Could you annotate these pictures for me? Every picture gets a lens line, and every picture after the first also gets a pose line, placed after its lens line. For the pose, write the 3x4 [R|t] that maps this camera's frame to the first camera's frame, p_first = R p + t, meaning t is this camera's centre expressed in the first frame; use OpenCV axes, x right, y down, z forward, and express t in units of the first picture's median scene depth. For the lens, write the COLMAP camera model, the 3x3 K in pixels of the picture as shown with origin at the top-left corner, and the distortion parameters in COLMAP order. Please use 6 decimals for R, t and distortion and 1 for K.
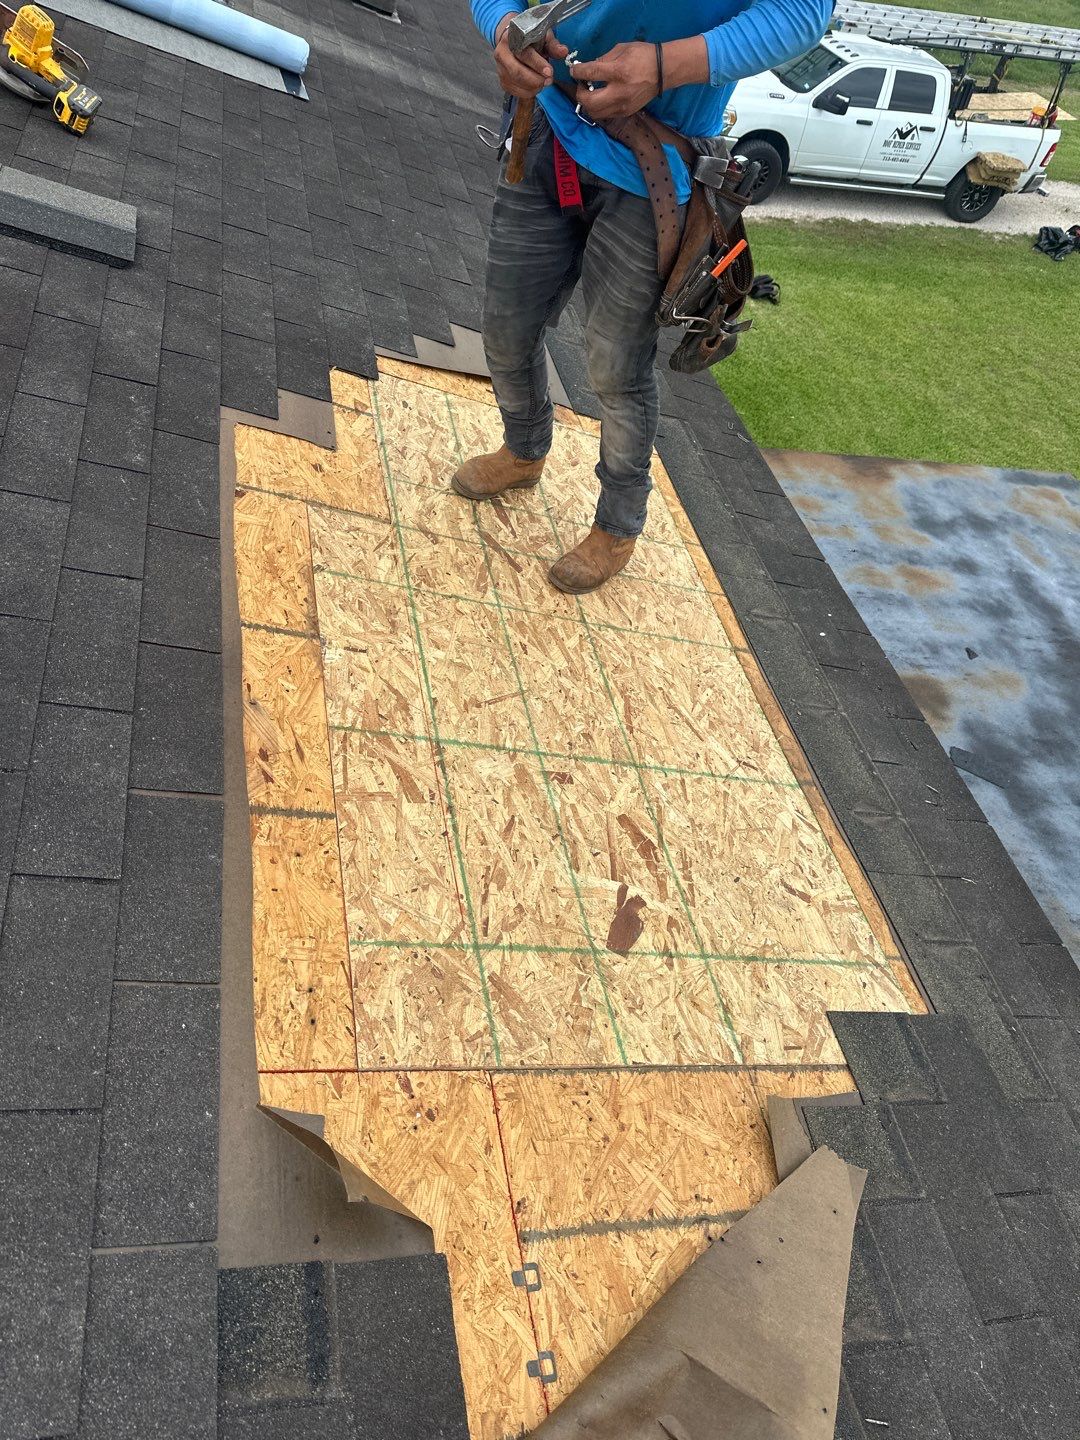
lens RADIAL K [[1023.7, 0, 540.0], [0, 1023.7, 720.0], [0, 0, 1]] dist [0.015693, -0.022745]
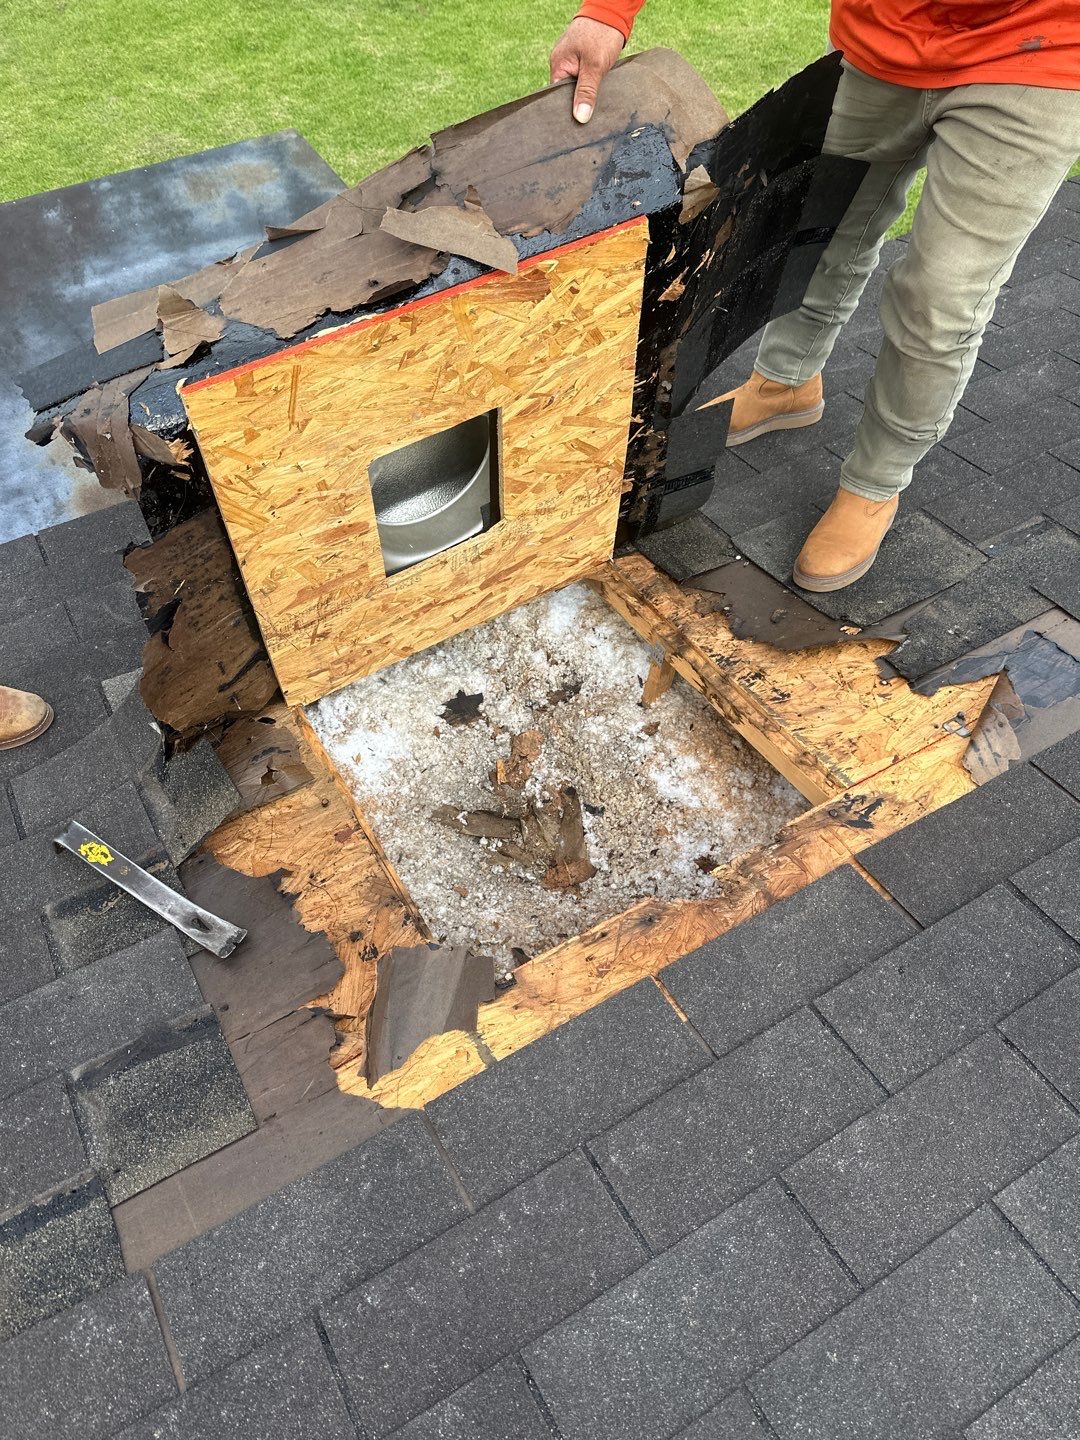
lens RADIAL K [[1023.0, 0, 538.1], [0, 1023.0, 735.7], [0, 0, 1]] dist [0.024793, -0.038344]
pose [[-0.300986, -0.893631, 0.332914, -0.139022], [0.621003, 0.081266, 0.779584, -0.396995], [-0.723715, 0.441384, 0.530487, 0.393094]]
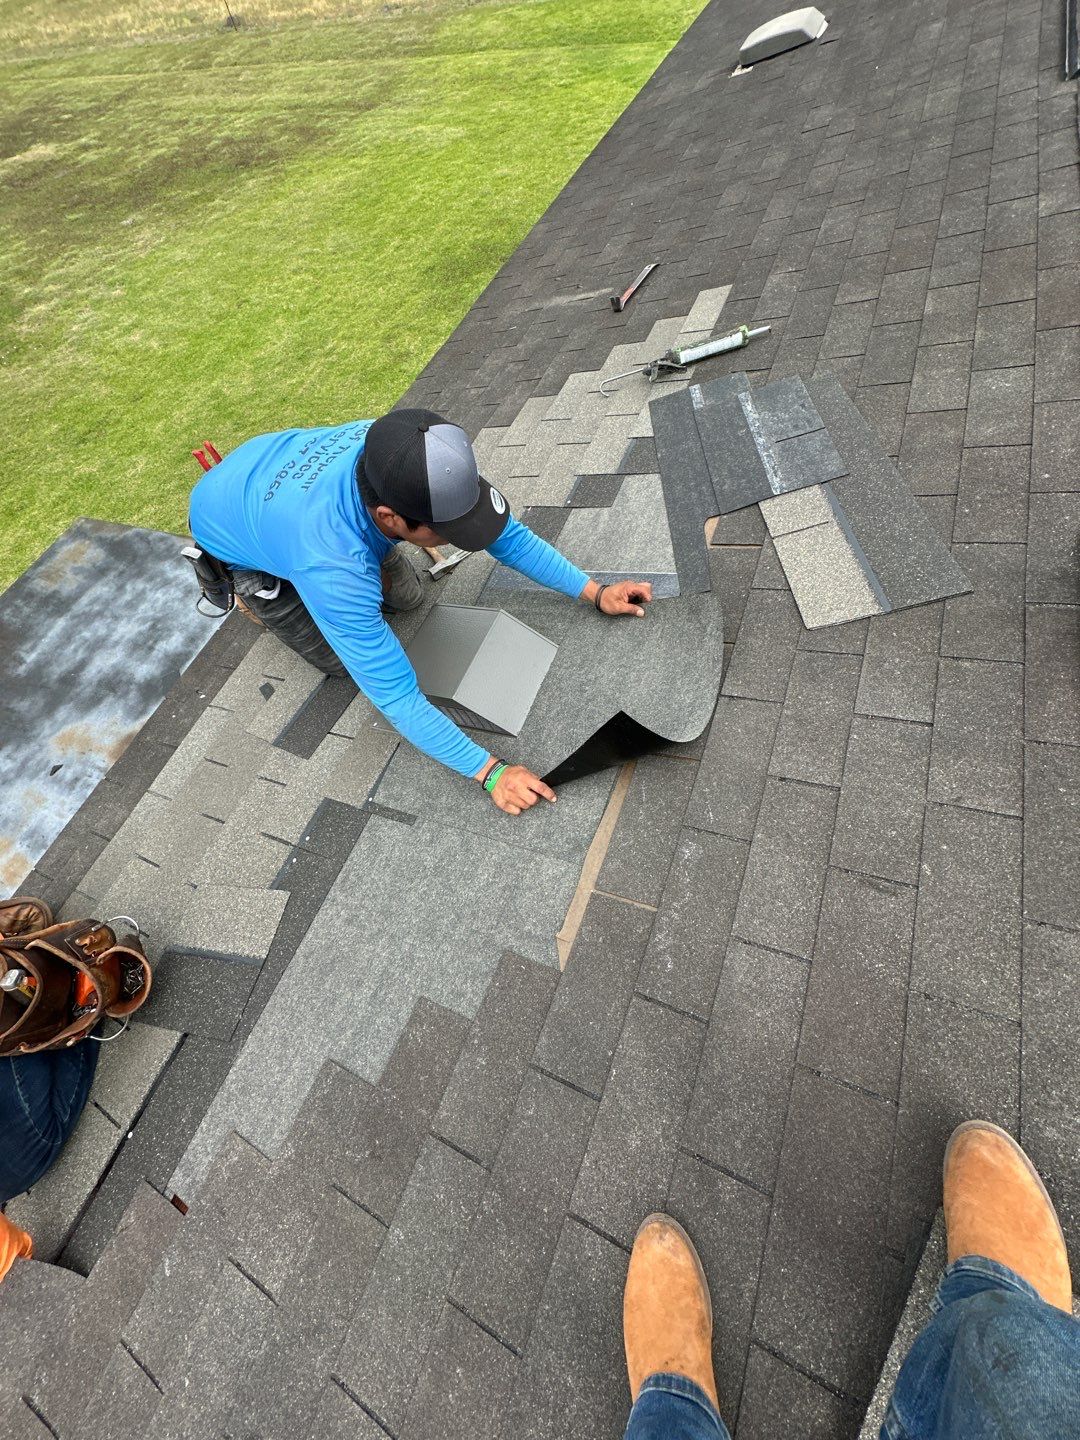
lens RADIAL K [[573.4, 0, 545.2], [0, 573.4, 722.0], [0, 0, 1]] dist [-0.001552, 0.000069]
pose [[-0.838026, -0.506163, 0.203745, -0.189963], [0.382384, -0.278442, 0.881052, -0.431671], [-0.389225, 0.816253, 0.426890, 0.420375]]
